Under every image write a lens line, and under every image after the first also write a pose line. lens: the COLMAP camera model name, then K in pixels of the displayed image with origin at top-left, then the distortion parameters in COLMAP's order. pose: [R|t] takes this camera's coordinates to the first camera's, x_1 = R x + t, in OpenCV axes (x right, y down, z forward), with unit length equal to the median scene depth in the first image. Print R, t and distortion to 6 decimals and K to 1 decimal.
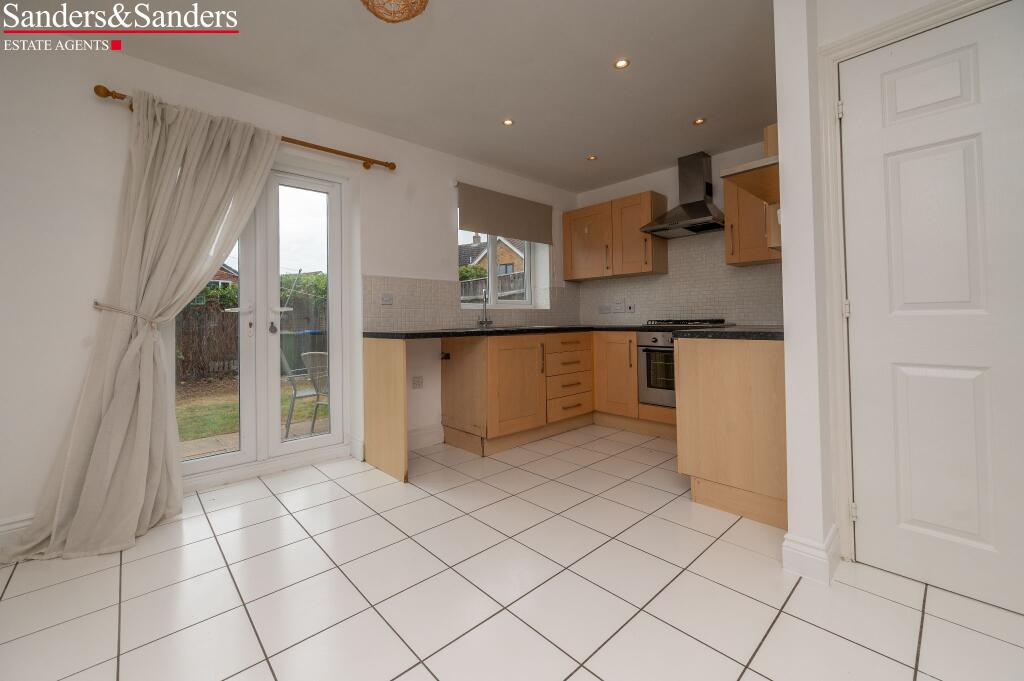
lens RADIAL K [[430.7, 0, 515.9], [0, 430.7, 311.3], [0, 0, 1]] dist [-0.001048, -0.000782]
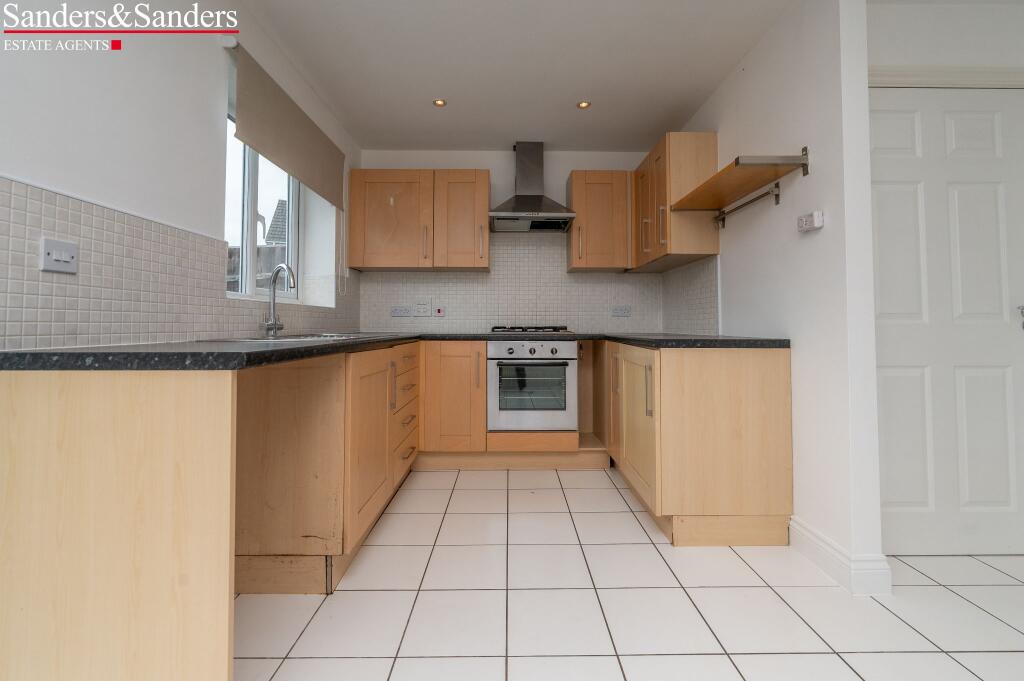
lens RADIAL K [[430.7, 0, 515.9], [0, 430.7, 311.3], [0, 0, 1]] dist [-0.001048, -0.000782]
pose [[0.668604, 0.038465, 0.742623, -0.266684], [-0.024491, 0.999259, -0.029707, 0.014968], [-0.743215, 0.001674, 0.669050, 0.424560]]
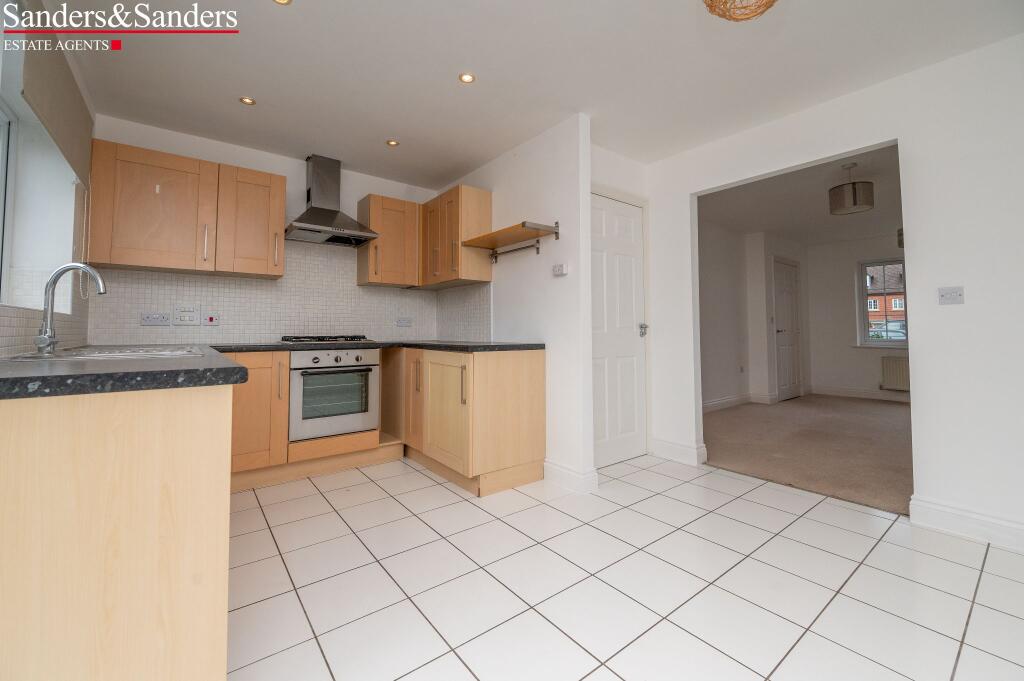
lens RADIAL K [[418.1, 0, 510.7], [0, 418.1, 313.3], [0, 0, 1]] dist [-0.000493, -0.000112]
pose [[0.082908, 0.056975, 0.994927, -0.439274], [-0.018001, 0.998287, -0.055667, 0.013547], [-0.996395, -0.013294, 0.083791, 0.527555]]
